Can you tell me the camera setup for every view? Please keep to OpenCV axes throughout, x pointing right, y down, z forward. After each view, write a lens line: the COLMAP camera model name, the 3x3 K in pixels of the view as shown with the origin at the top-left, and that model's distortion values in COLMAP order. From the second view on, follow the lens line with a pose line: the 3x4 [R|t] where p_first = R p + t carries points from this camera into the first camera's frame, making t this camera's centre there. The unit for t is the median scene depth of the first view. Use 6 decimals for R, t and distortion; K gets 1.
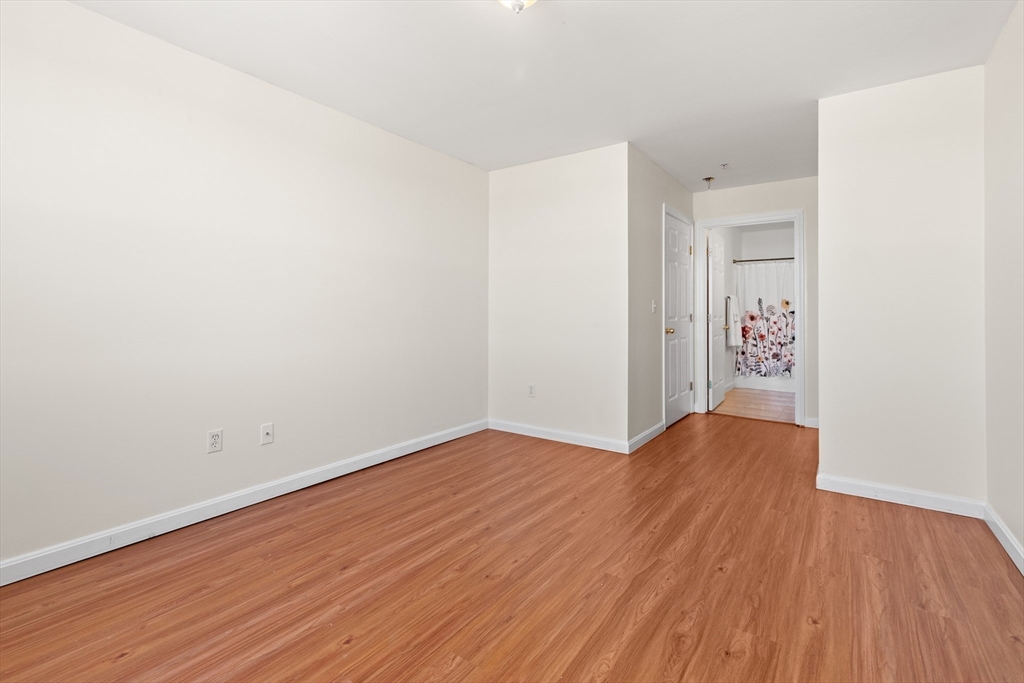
lens RADIAL K [[463.8, 0, 520.3], [0, 463.8, 309.9], [0, 0, 1]] dist [0.000821, 0.000574]
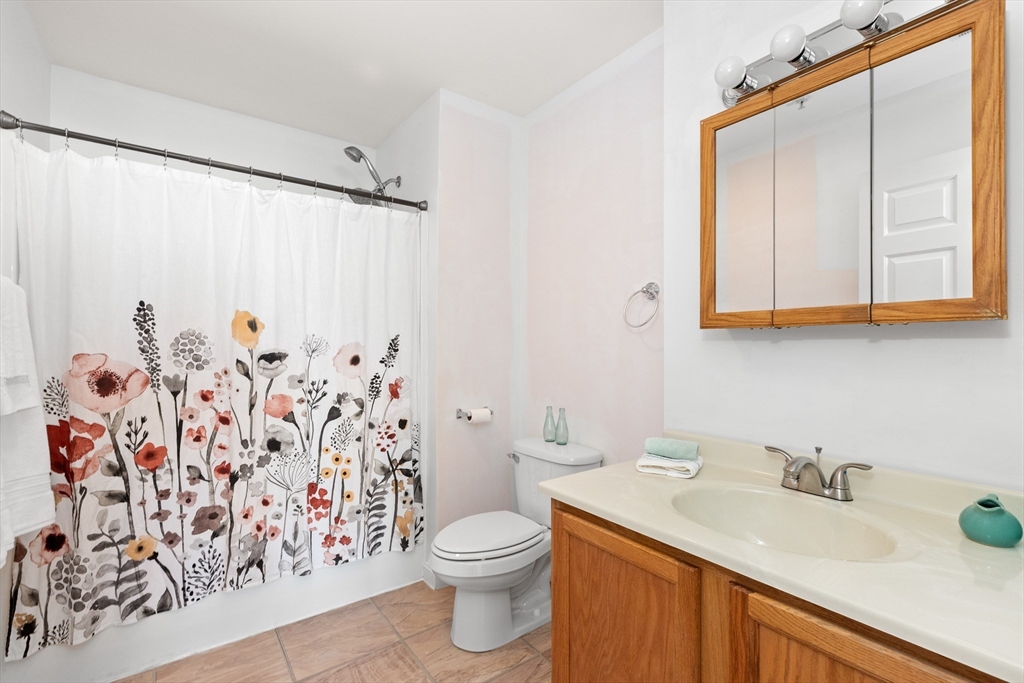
lens RADIAL K [[463.8, 0, 513.1], [0, 463.8, 341.5], [0, 0, 1]] dist [0.000821, 0.000574]
pose [[0.322203, 0.005367, 0.946655, 0.356921], [-0.007768, 0.999965, -0.003025, -0.004998], [-0.946639, -0.006379, 0.322234, 0.757211]]
